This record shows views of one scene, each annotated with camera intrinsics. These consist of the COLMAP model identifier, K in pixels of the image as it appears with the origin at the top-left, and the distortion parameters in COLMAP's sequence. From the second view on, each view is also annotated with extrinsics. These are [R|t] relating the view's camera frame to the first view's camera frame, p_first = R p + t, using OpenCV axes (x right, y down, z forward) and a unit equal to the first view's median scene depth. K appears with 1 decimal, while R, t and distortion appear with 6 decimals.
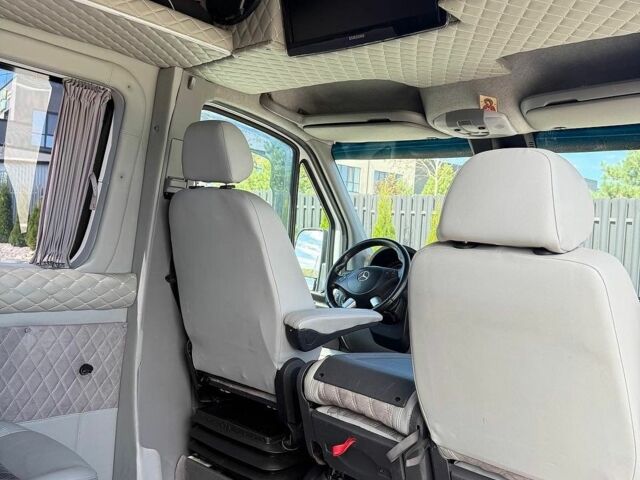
lens RADIAL K [[601.5, 0, 314.9], [0, 601.5, 241.8], [0, 0, 1]] dist [0.155723, -0.301142]
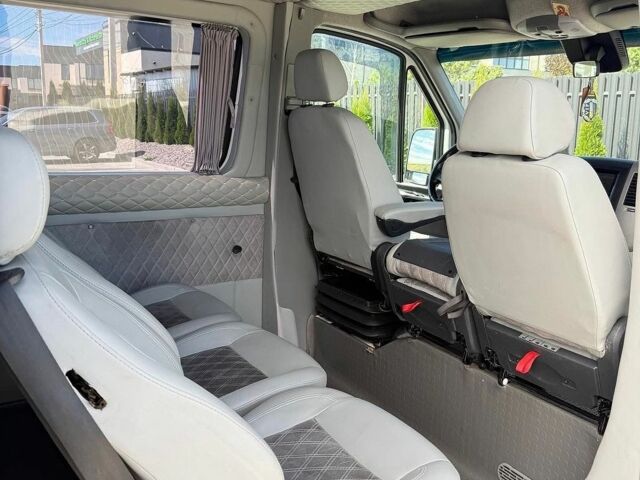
lens RADIAL K [[601.5, 0, 314.9], [0, 601.5, 241.8], [0, 0, 1]] dist [0.155723, -0.301142]
pose [[0.963736, 0.000437, -0.266857, 0.143667], [0.047776, 0.983559, 0.174151, -0.030258], [0.262546, -0.180585, 0.947871, -0.204360]]
